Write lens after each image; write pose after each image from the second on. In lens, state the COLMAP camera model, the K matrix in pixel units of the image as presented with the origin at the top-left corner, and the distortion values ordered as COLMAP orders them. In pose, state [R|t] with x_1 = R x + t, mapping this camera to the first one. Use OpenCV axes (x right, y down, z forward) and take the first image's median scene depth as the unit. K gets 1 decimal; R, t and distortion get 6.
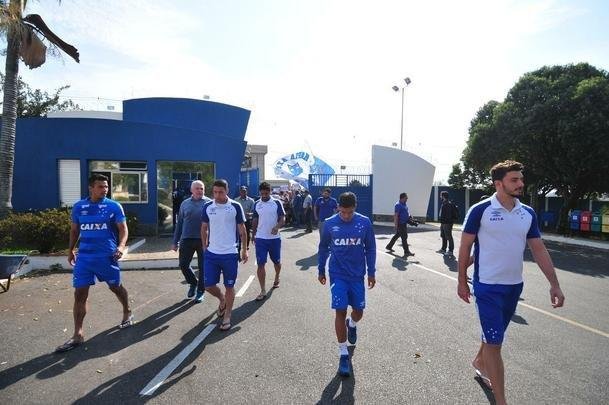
lens RADIAL K [[326.7, 0, 308.6], [0, 326.7, 204.1], [0, 0, 1]] dist [0.002192, -0.001600]
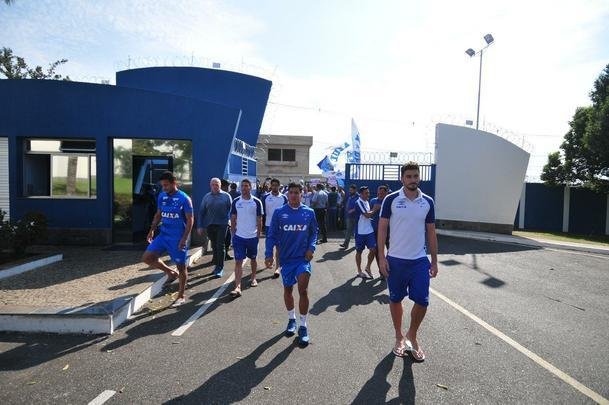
lens RADIAL K [[326.7, 0, 308.6], [0, 326.7, 204.1], [0, 0, 1]] dist [0.002192, -0.001600]
pose [[0.984878, 0.022329, -0.171803, 0.044721], [-0.020590, 0.999717, 0.011897, -0.005695], [0.172020, -0.008180, 0.985060, 0.237017]]
